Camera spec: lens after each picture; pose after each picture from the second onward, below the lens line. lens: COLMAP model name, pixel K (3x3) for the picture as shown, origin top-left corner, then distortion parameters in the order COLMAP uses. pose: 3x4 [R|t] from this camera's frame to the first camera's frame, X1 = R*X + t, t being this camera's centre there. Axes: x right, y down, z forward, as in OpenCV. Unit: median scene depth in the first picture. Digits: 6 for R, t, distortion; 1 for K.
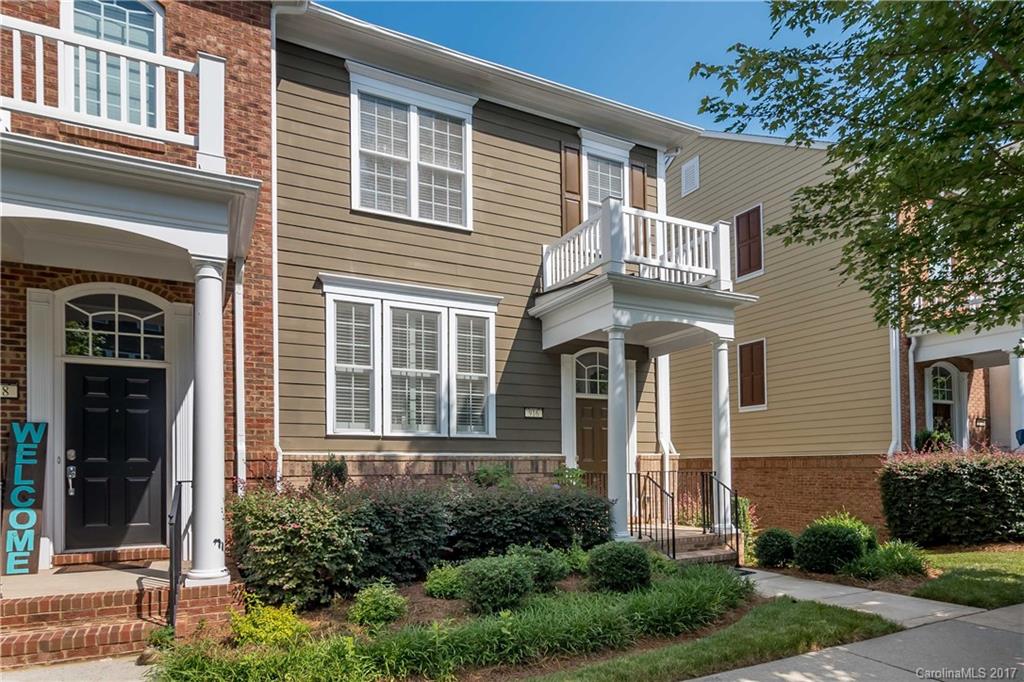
lens RADIAL K [[557.7, 0, 511.4], [0, 557.7, 342.9], [0, 0, 1]] dist [-0.000015, 0.001806]
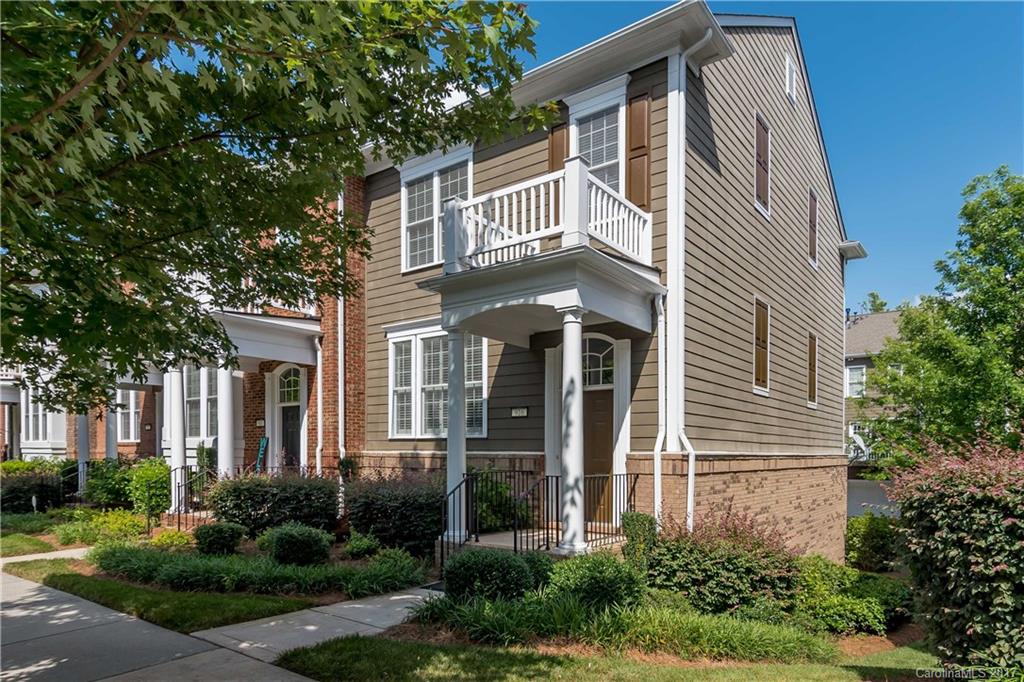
lens RADIAL K [[623.2, 0, 511.4], [0, 623.2, 339.7], [0, 0, 1]] dist [-0.008170, -0.000394]
pose [[0.449082, -0.167343, -0.877680, 1.098004], [0.160145, 0.981473, -0.105191, 0.117829], [0.879022, -0.093317, 0.467561, 0.488071]]
